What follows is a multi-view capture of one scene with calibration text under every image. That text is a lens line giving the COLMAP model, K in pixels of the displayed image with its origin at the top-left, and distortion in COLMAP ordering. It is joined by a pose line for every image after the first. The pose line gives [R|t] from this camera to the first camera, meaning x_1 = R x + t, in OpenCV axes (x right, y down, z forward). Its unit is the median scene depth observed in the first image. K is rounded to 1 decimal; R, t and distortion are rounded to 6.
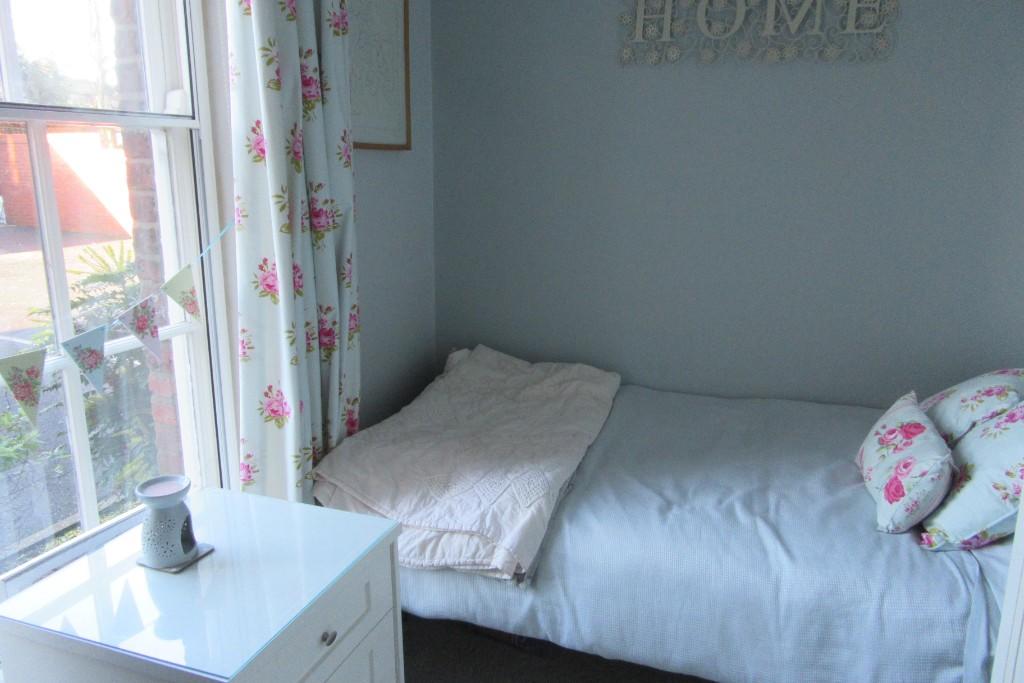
lens RADIAL K [[770.7, 0, 512.0], [0, 770.7, 341.5], [0, 0, 1]] dist [0.029538, 0.001959]
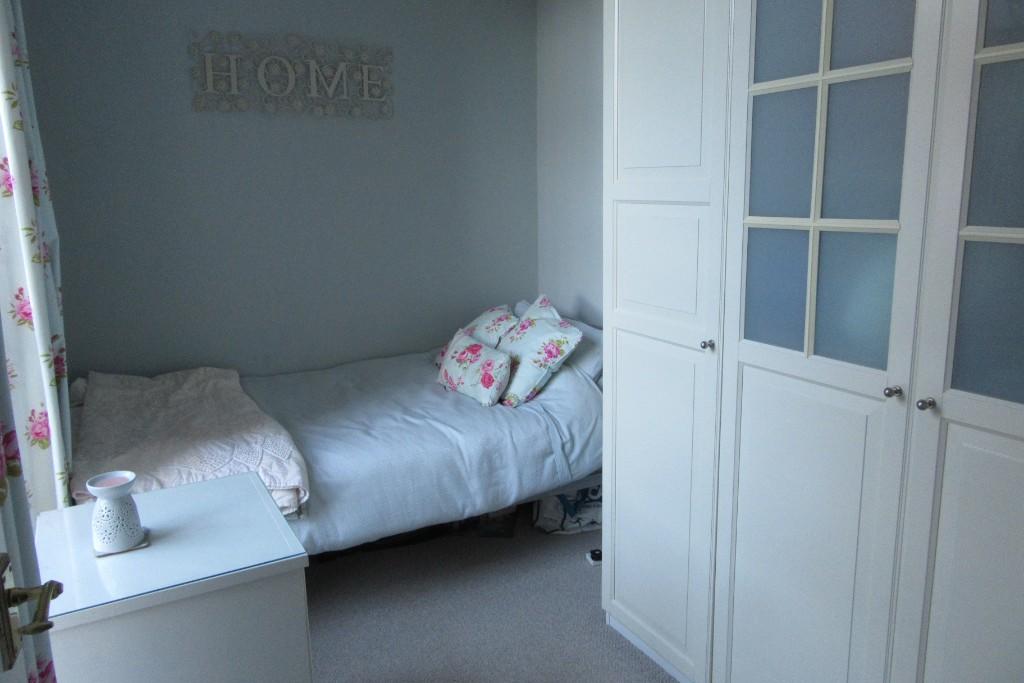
lens RADIAL K [[770.7, 0, 512.0], [0, 770.7, 341.5], [0, 0, 1]] dist [0.029538, 0.001959]
pose [[0.664964, -0.169293, 0.727436, -0.607119], [0.197354, 0.979182, 0.047475, 0.038313], [-0.720329, 0.111993, 0.684531, -0.163746]]
